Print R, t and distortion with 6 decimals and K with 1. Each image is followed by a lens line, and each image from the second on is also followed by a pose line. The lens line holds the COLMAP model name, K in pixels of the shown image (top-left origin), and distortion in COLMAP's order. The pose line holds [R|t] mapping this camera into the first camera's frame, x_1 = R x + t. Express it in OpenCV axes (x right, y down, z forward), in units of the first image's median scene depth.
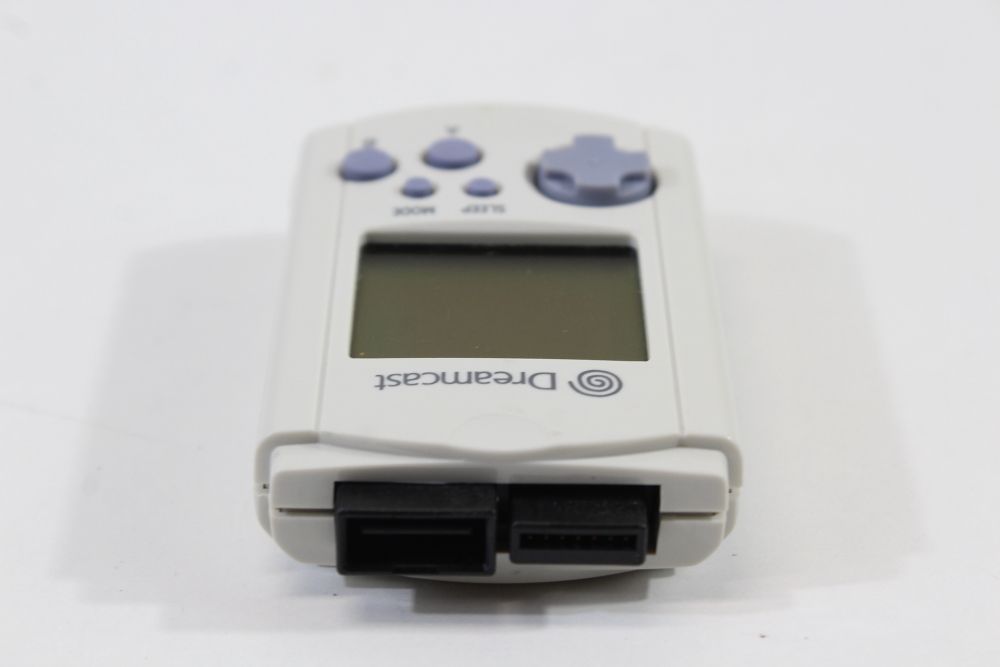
lens RADIAL K [[2365.0, 0, 500.0], [0, 2365.0, 333.5], [0, 0, 1]] dist [0.007772, 0.028270]
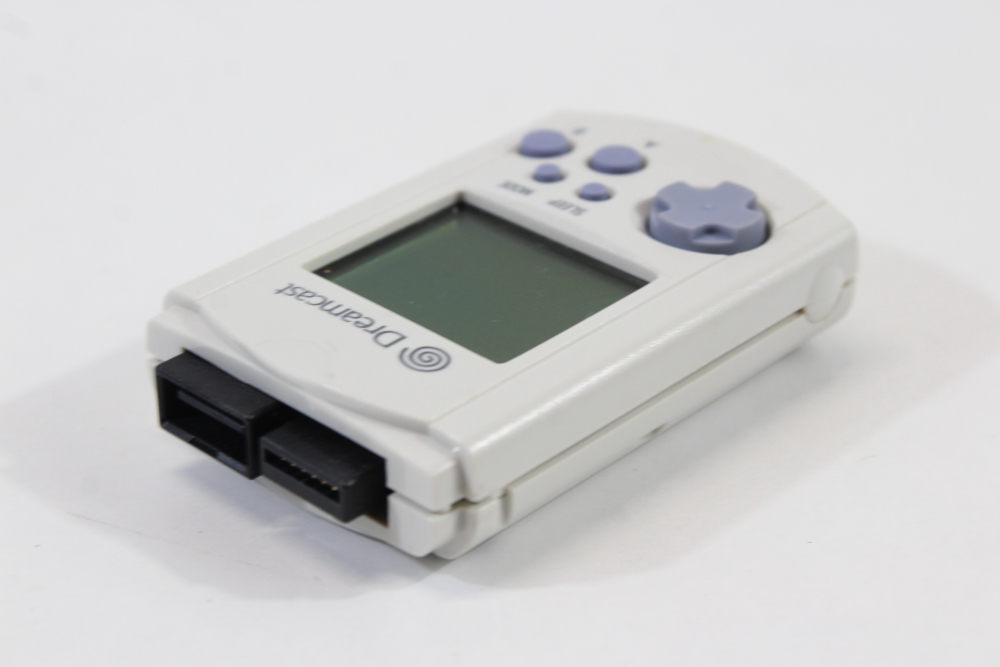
lens RADIAL K [[2365.0, 0, 500.0], [0, 2365.0, 333.5], [0, 0, 1]] dist [0.007772, 0.028270]
pose [[0.722580, 0.337483, -0.603310, 0.680850], [-0.359679, 0.928841, 0.088796, -0.092032], [0.590347, 0.152836, 0.792548, 0.201807]]
